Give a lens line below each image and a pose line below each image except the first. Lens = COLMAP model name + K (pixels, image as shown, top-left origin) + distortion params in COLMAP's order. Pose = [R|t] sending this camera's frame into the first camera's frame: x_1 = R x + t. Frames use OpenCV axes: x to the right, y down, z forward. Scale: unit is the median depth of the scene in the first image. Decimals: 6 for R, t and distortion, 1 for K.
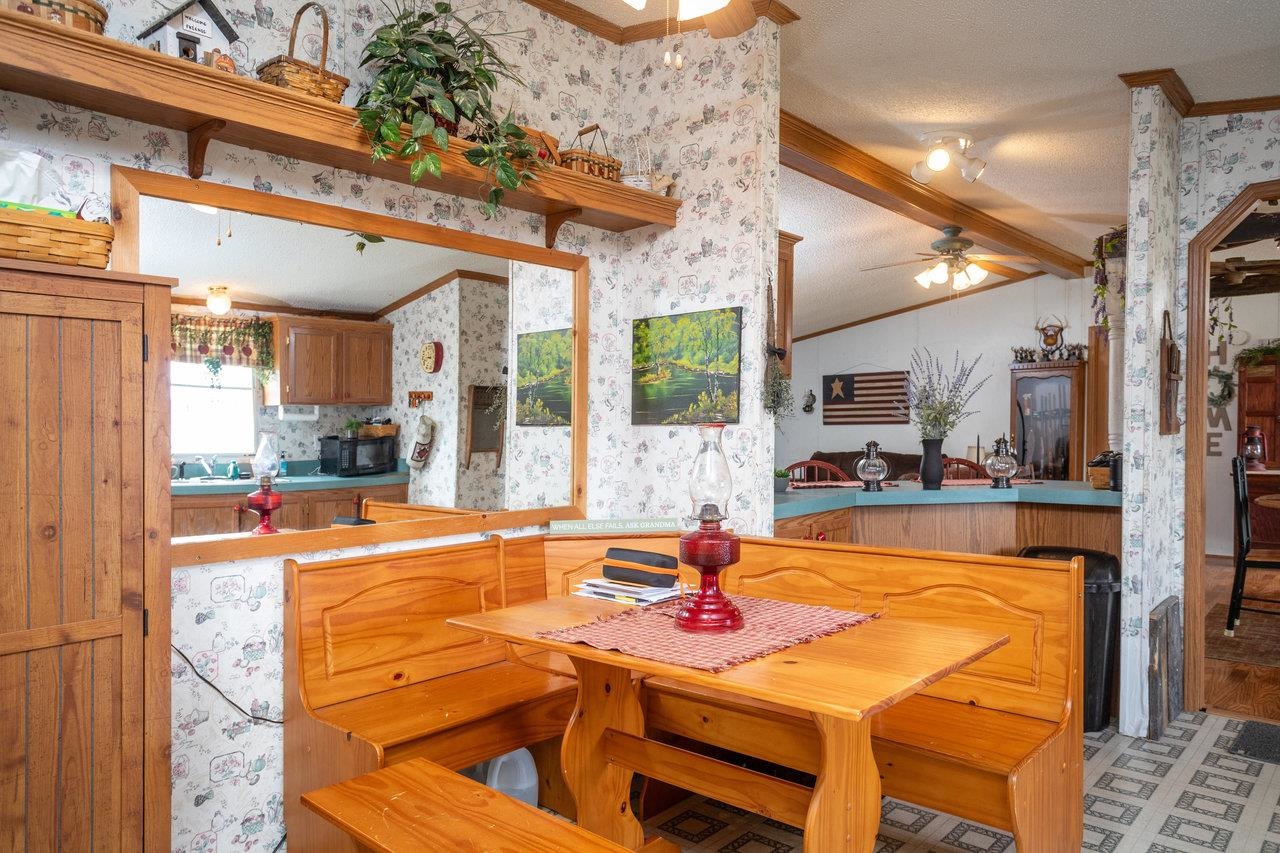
lens RADIAL K [[862.0, 0, 644.5], [0, 862.0, 438.0], [0, 0, 1]] dist [0.006893, 0.002909]
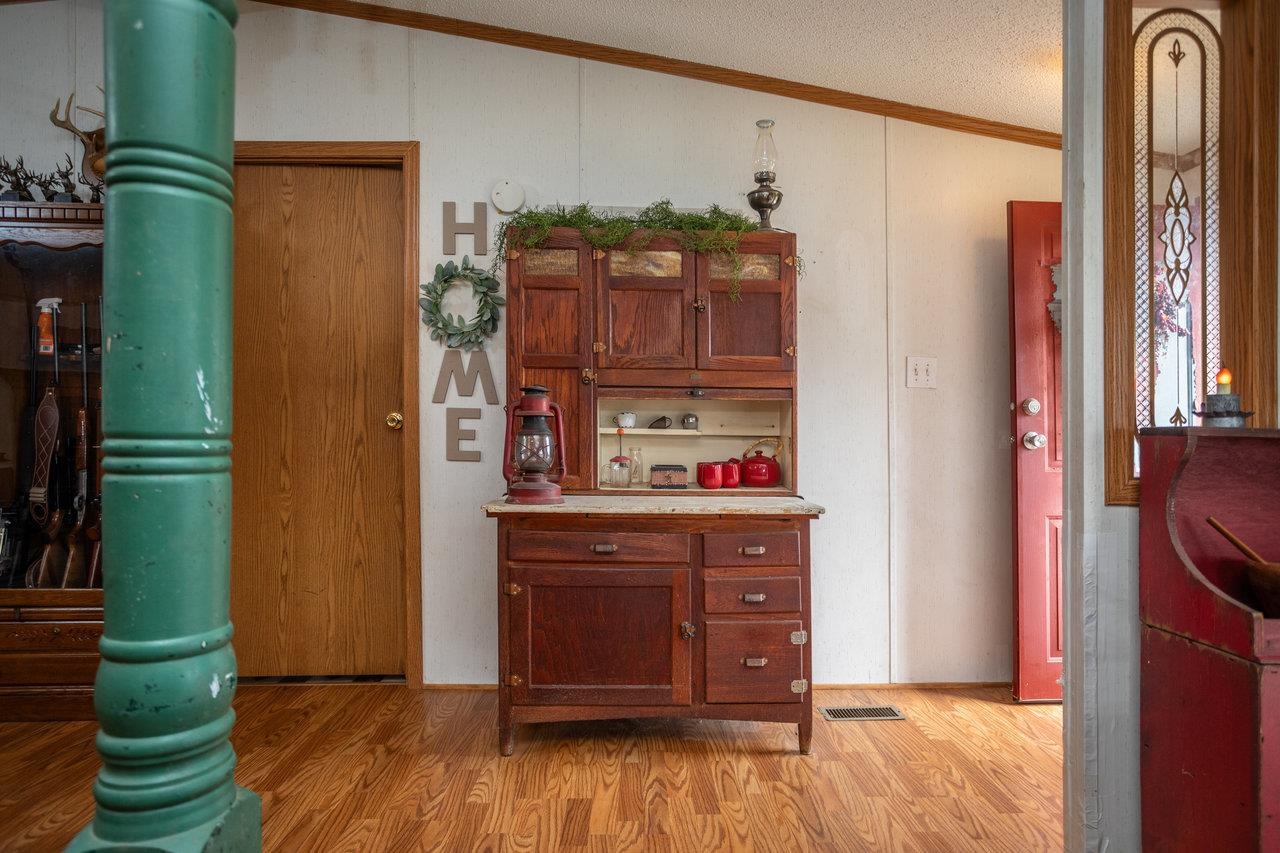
lens RADIAL K [[804.1, 0, 637.0], [0, 804.1, 432.2], [0, 0, 1]] dist [-0.001584, -0.001109]
pose [[0.735841, 0.010020, 0.677080, 0.465216], [-0.010013, 0.999942, -0.003916, 0.007388], [-0.677080, -0.003898, 0.735899, 0.665277]]
